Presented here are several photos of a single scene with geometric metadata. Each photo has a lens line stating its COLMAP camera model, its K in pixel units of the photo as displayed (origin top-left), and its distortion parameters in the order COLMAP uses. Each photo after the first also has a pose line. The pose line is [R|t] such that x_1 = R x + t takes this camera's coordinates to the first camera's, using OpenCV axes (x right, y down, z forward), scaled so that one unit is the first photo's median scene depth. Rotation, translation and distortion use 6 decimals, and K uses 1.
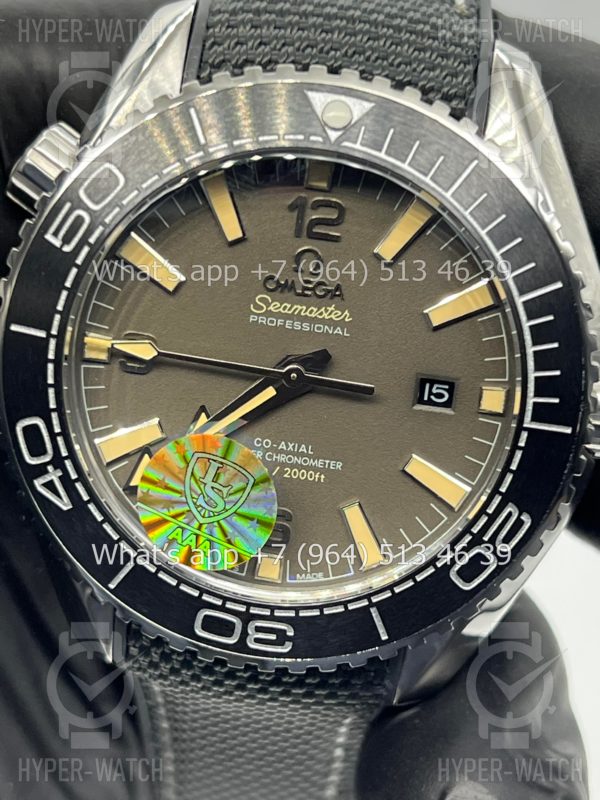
lens RADIAL K [[1958.6, 0, 300.8], [0, 1958.6, 405.3], [0, 0, 1]] dist [0.143046, 0.000000]
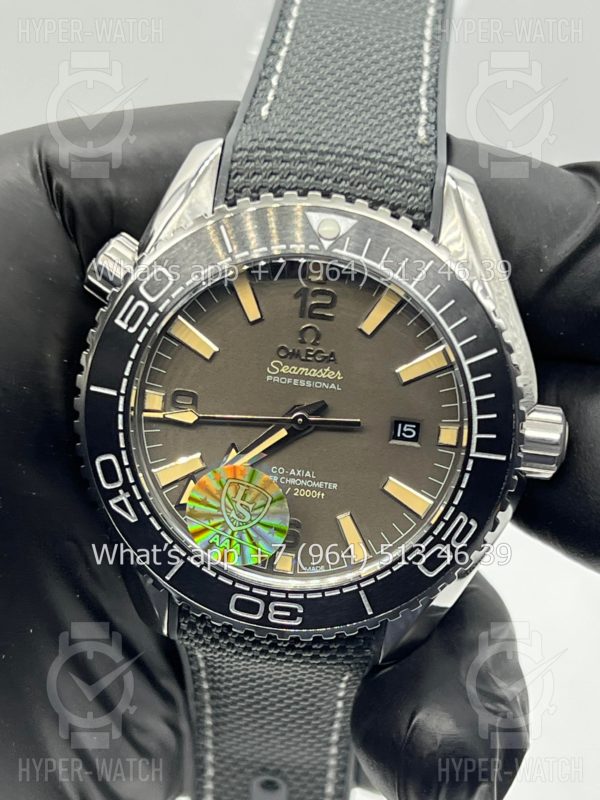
lens RADIAL K [[1958.6, 0, 303.3], [0, 1958.6, 441.8], [0, 0, 1]] dist [0.143046, 0.000000]
pose [[0.999870, -0.015221, -0.005264, 0.005459], [0.015330, 0.999653, 0.021422, -0.029159], [0.004936, -0.021500, 0.999757, -0.348562]]
